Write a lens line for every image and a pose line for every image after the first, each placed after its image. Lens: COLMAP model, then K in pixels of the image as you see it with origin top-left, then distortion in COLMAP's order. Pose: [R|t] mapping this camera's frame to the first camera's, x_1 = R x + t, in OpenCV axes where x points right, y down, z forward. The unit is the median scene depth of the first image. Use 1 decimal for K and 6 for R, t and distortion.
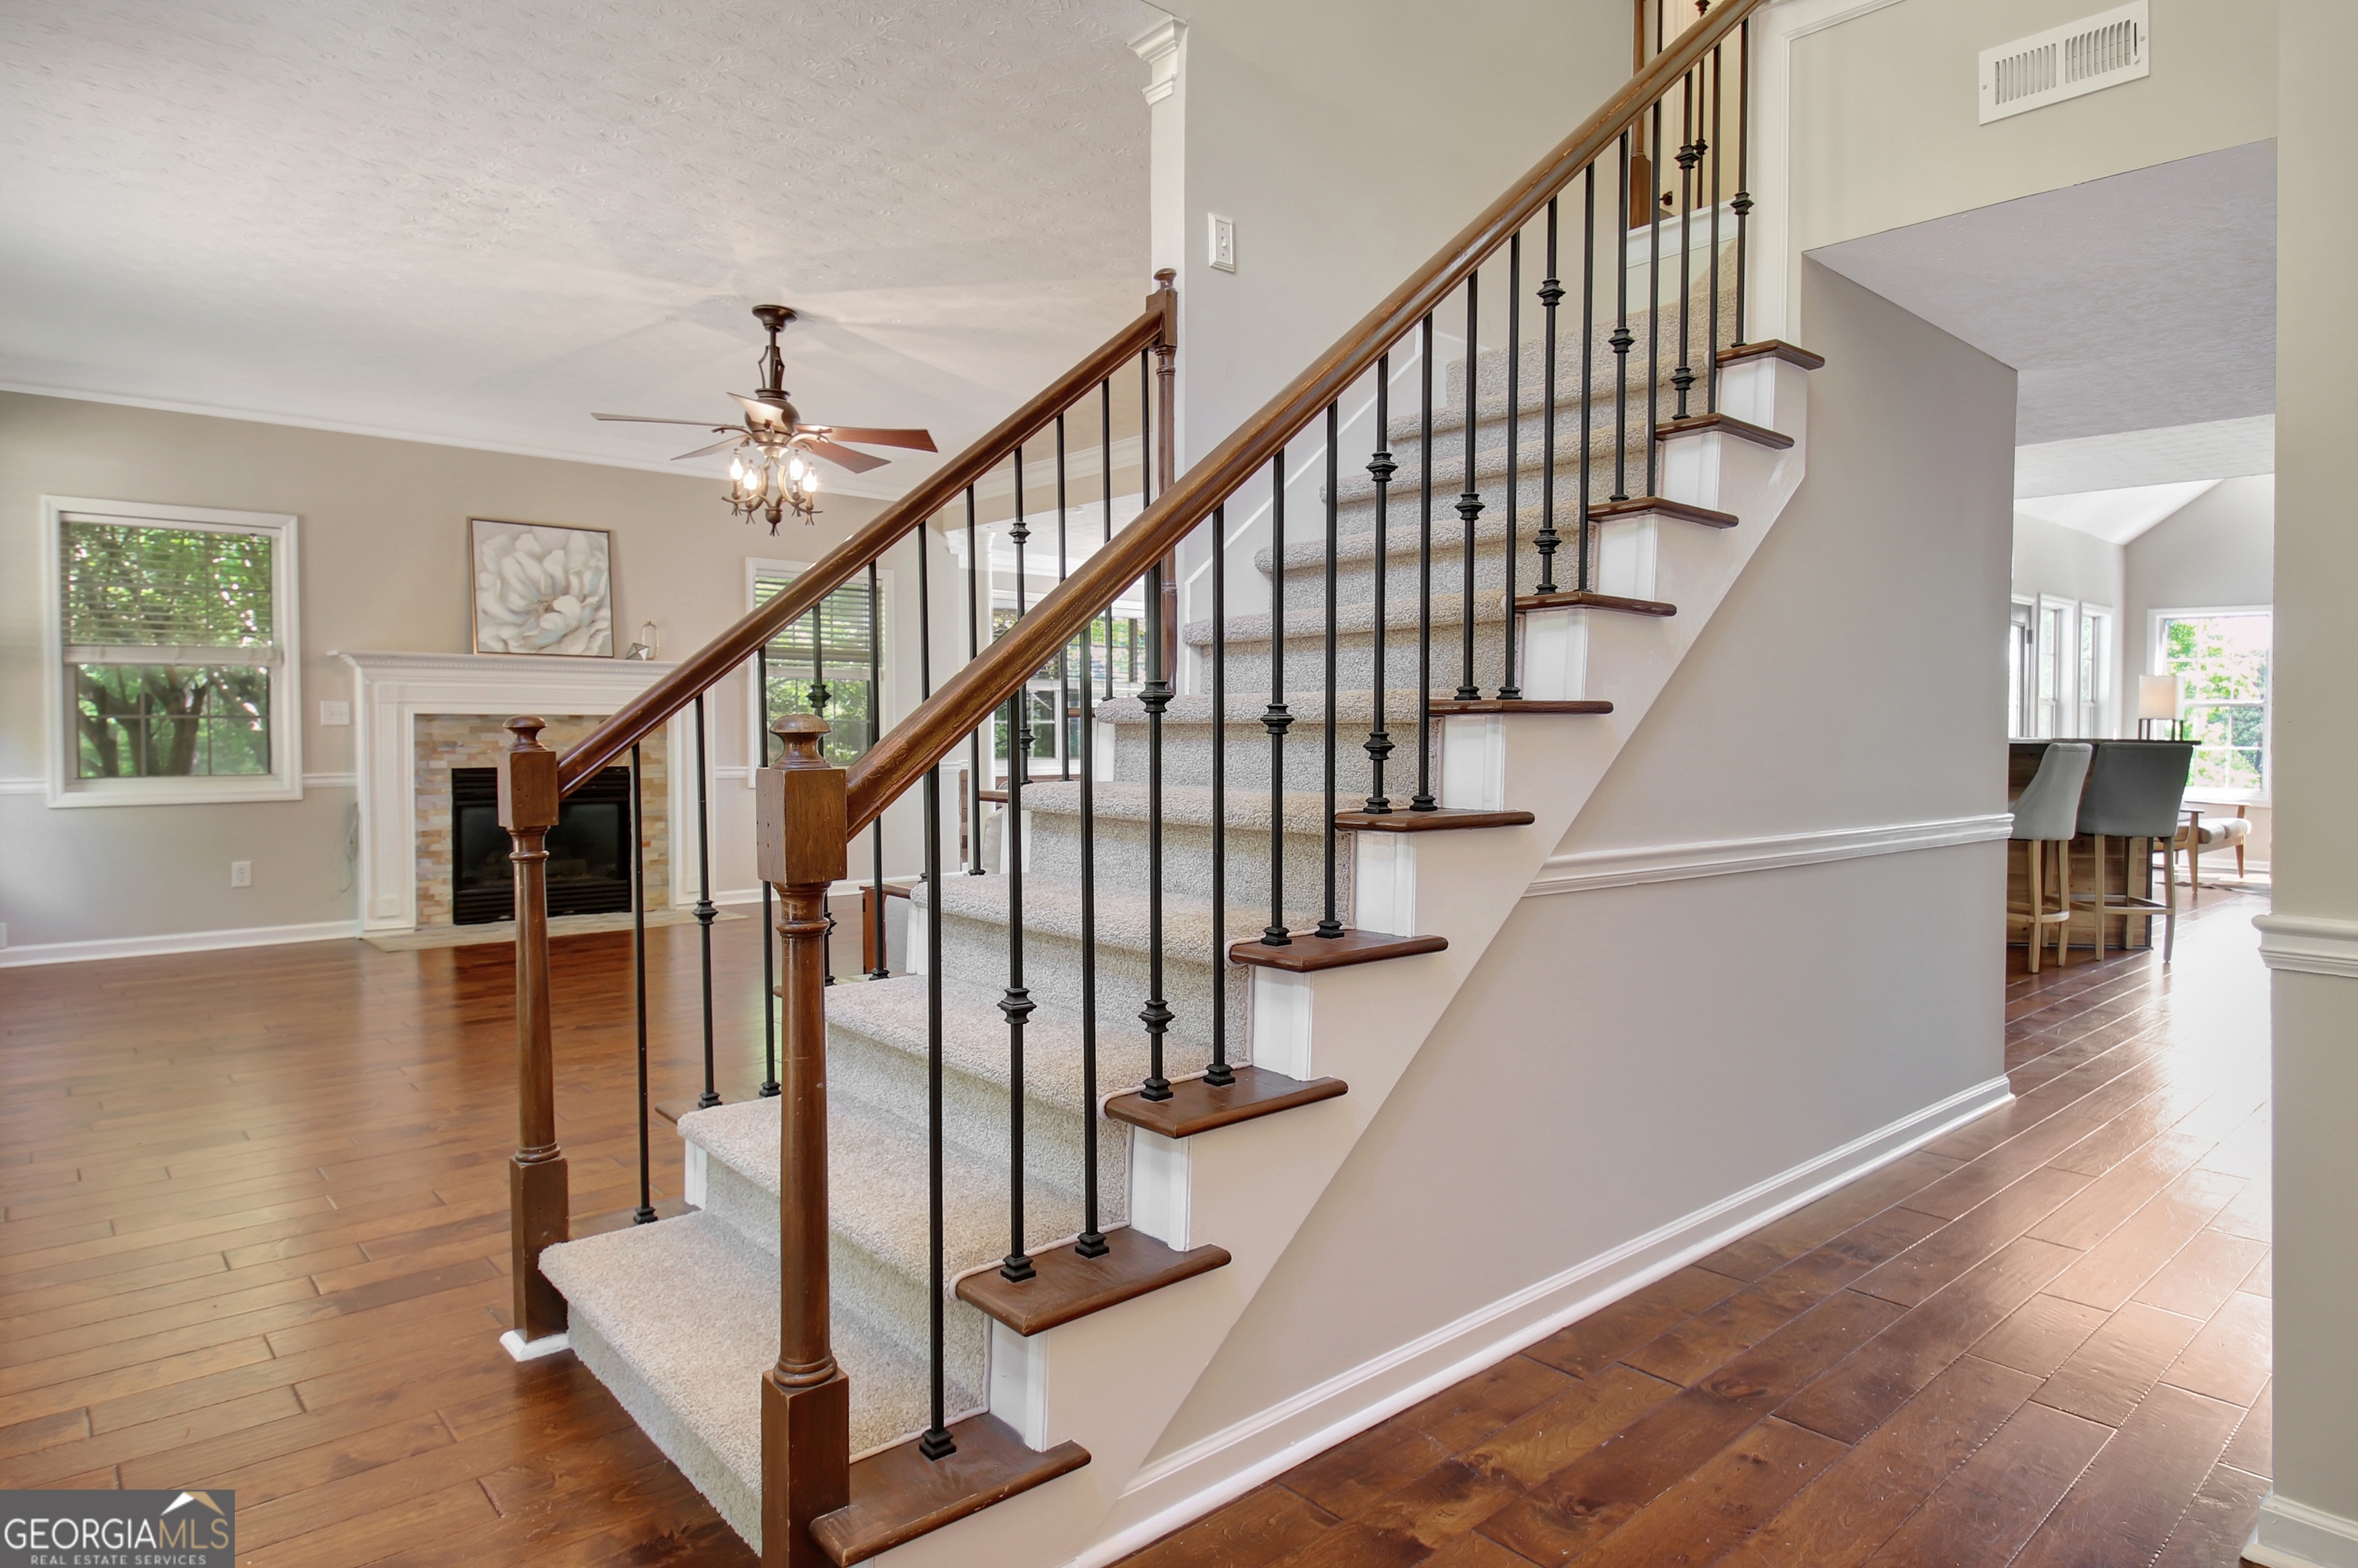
lens RADIAL K [[1369.0, 0, 1179.4], [0, 1369.0, 739.3], [0, 0, 1]] dist [0.001452, 0.000318]
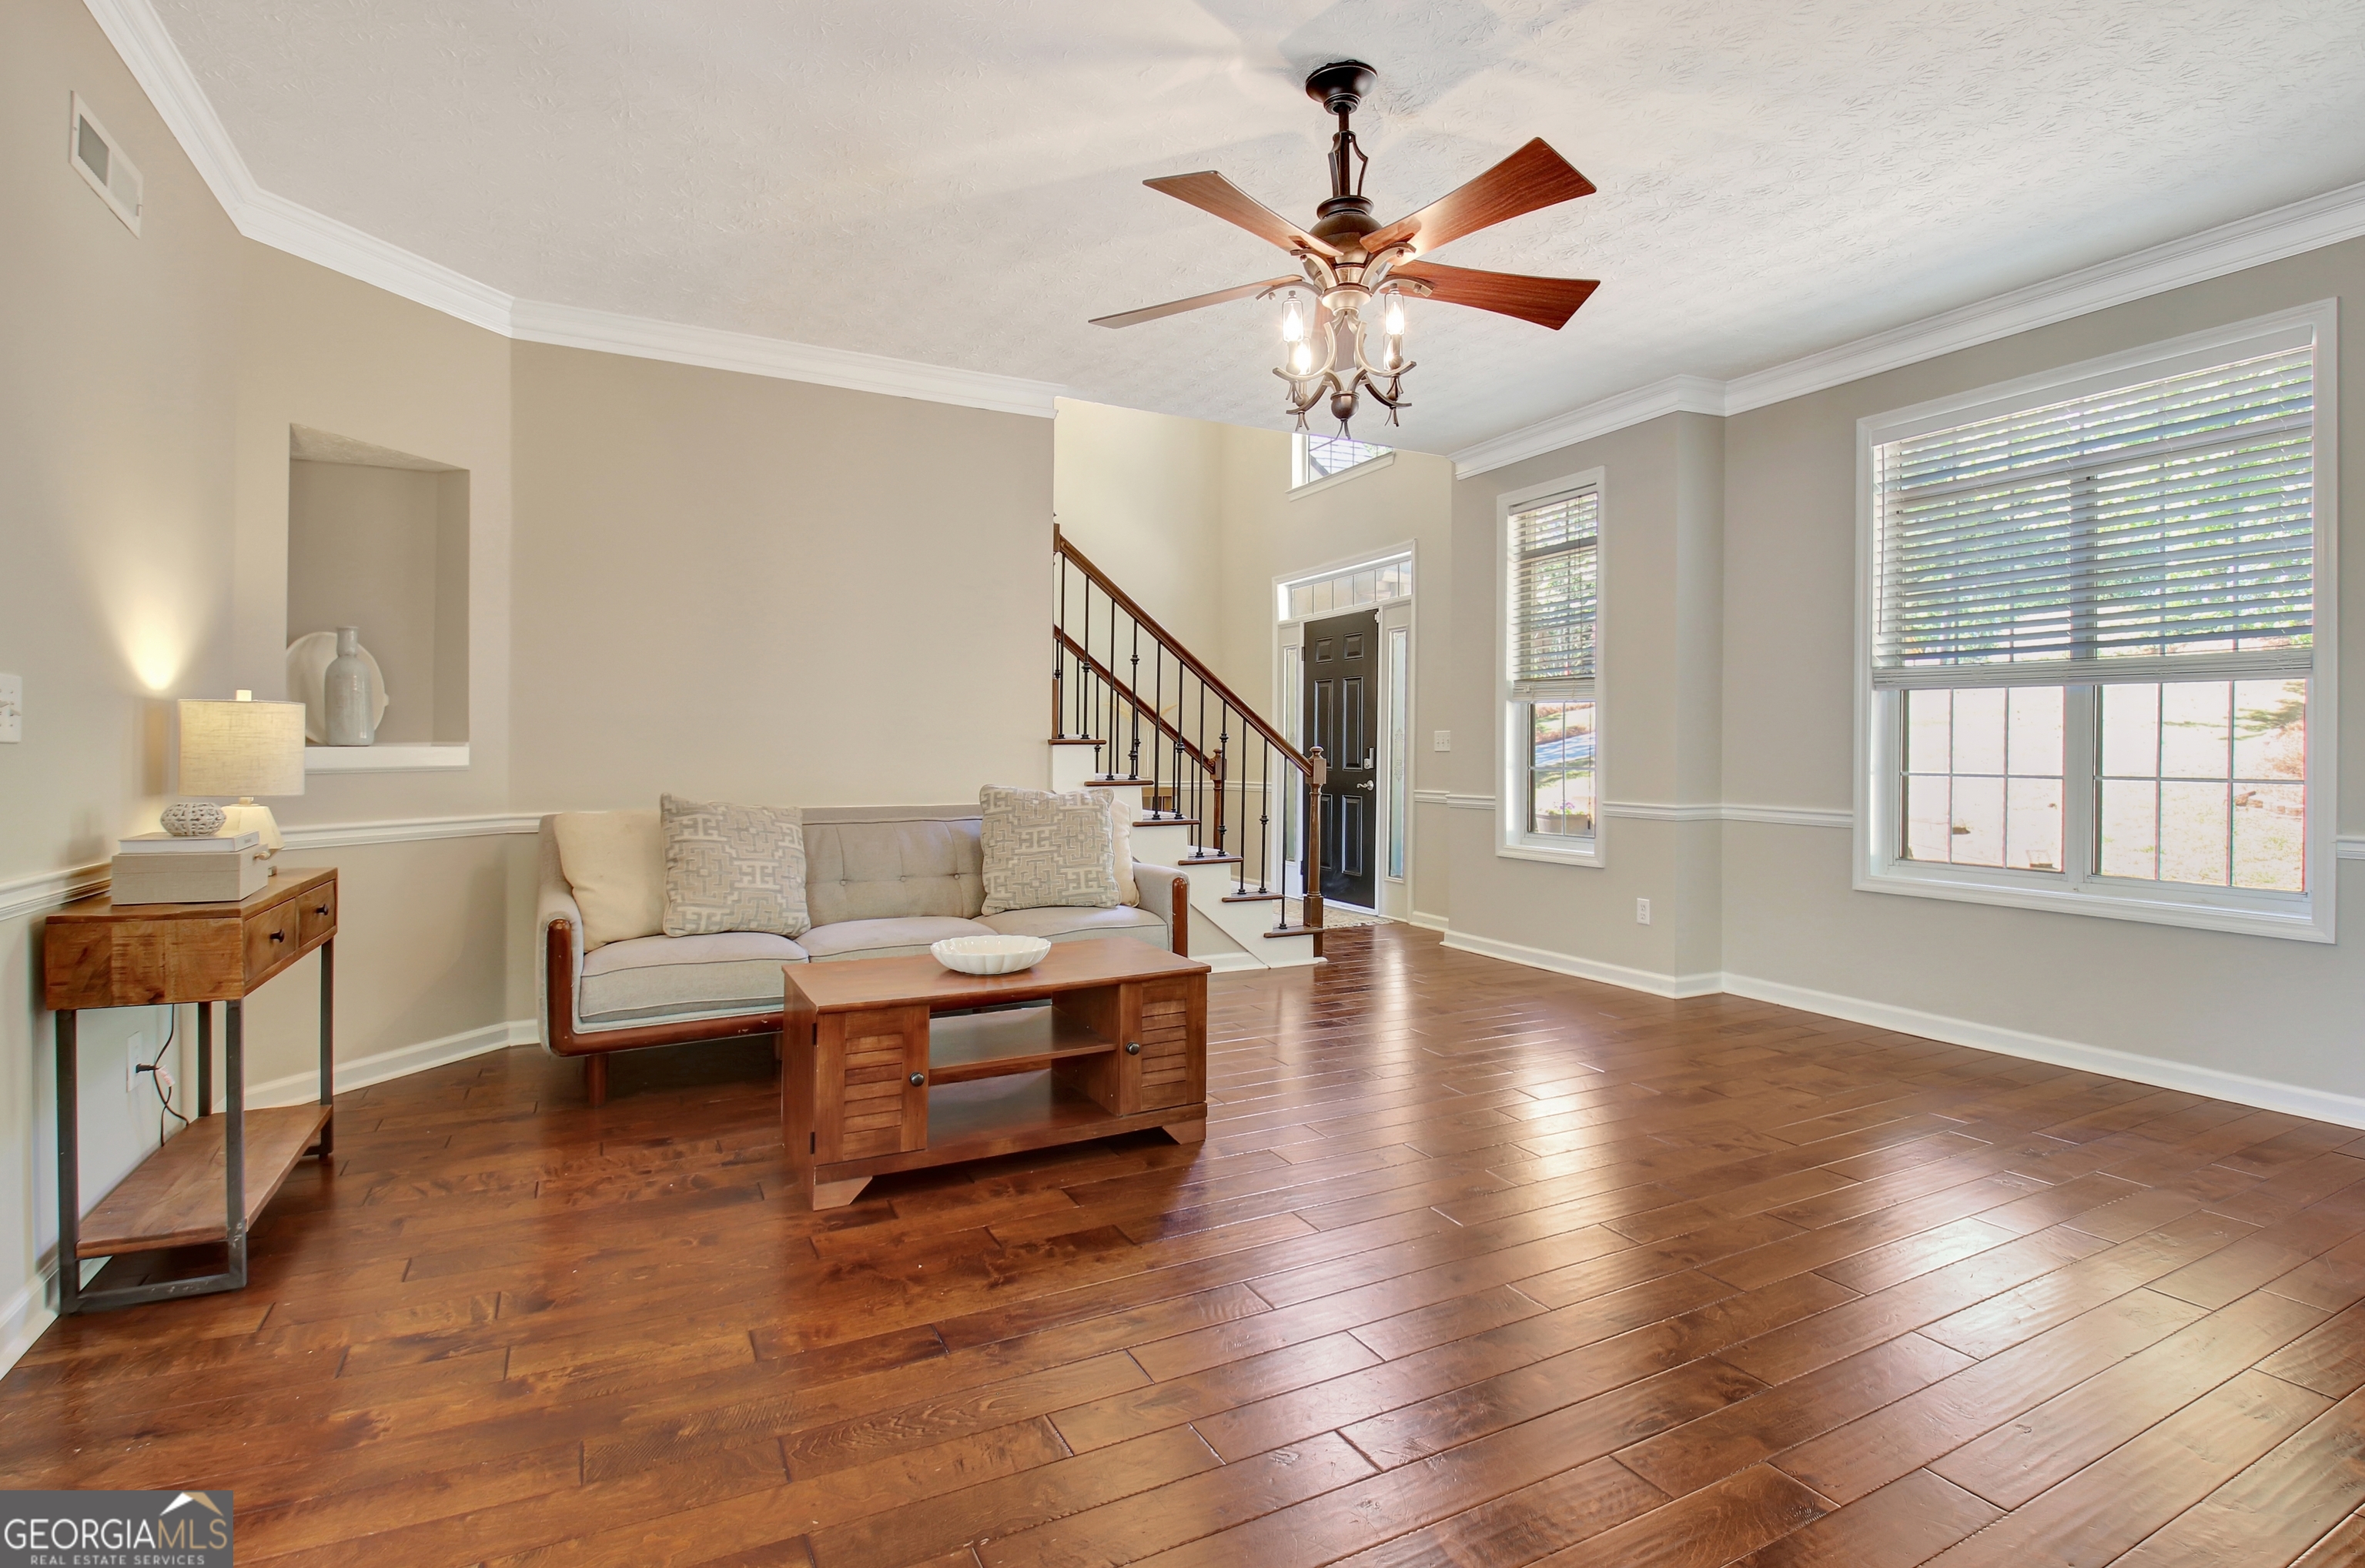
lens RADIAL K [[1137.3, 0, 1185.7], [0, 1137.3, 758.6], [0, 0, 1]] dist [0.000698, -0.000205]
pose [[-0.970255, -0.003886, 0.242056, -0.261095], [-0.000298, 0.999890, 0.014856, -0.008340], [-0.242087, 0.014342, -0.970149, 1.126449]]
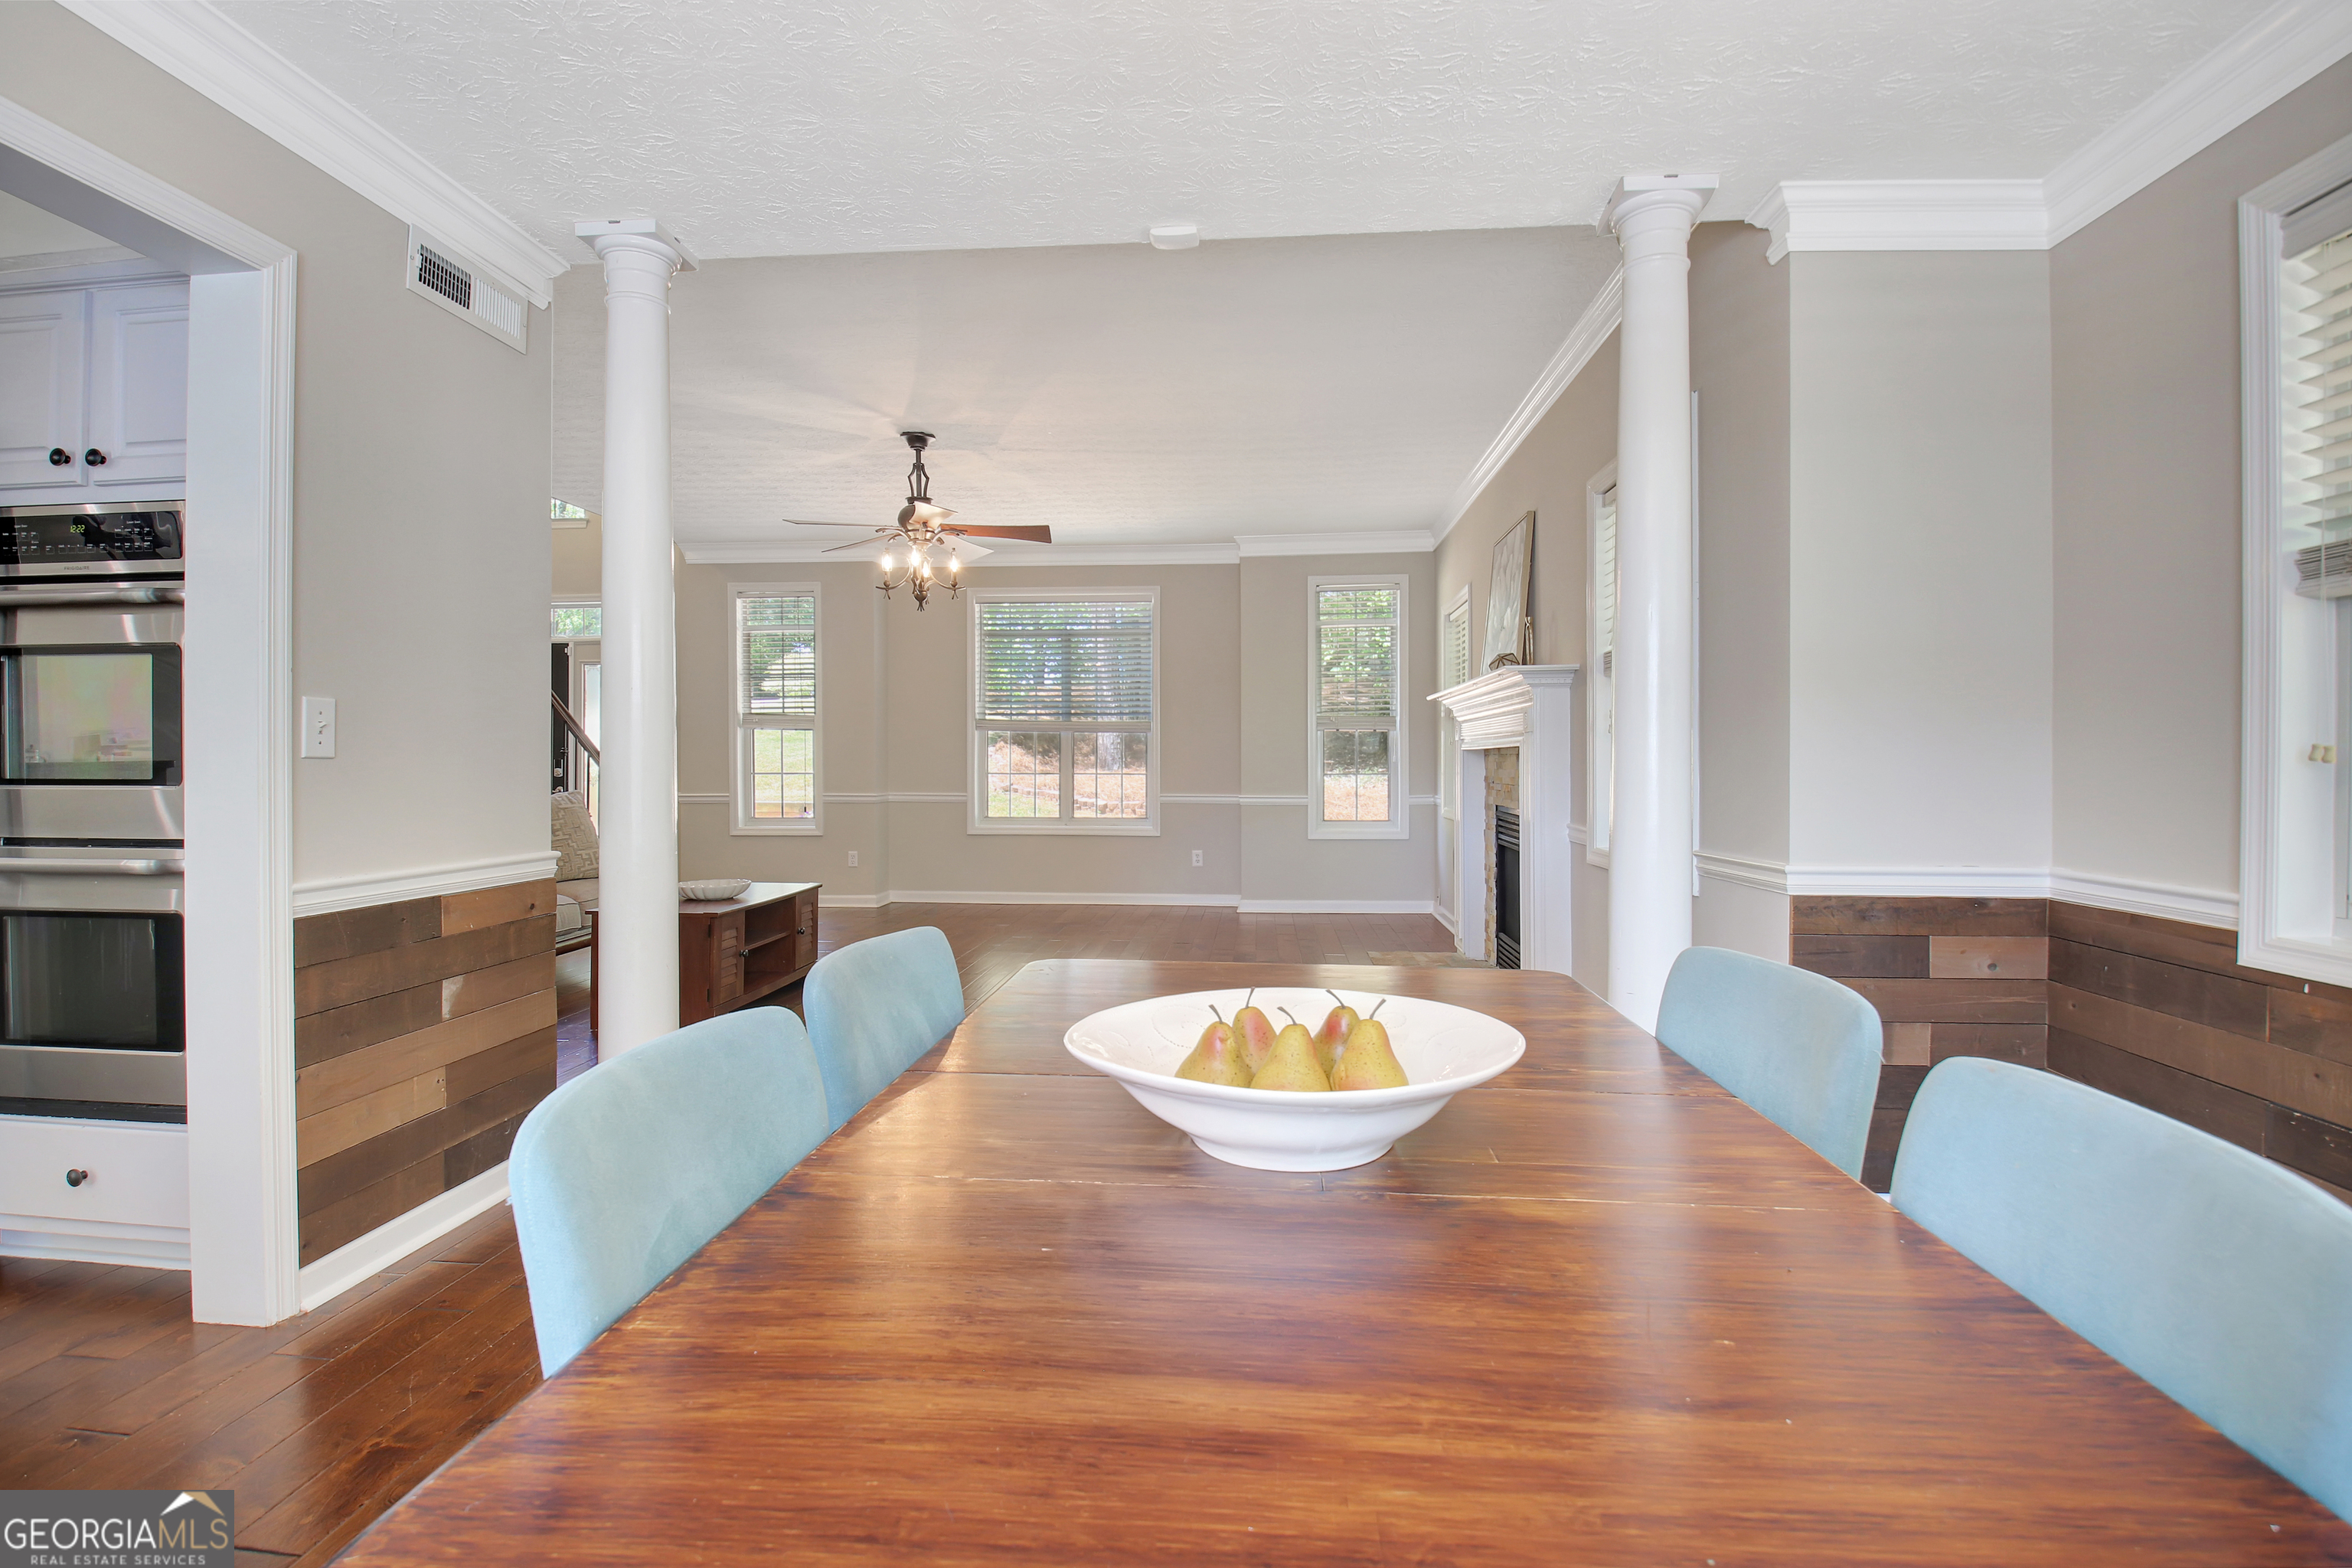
lens RADIAL K [[1105.0, 0, 1180.3], [0, 1105.0, 754.8], [0, 0, 1]] dist [-0.000192, -0.000182]
pose [[-0.708866, -0.005115, -0.705324, 0.187566], [-0.007110, 0.999975, -0.000107, -0.012362], [0.705307, 0.004939, -0.708885, 1.406798]]
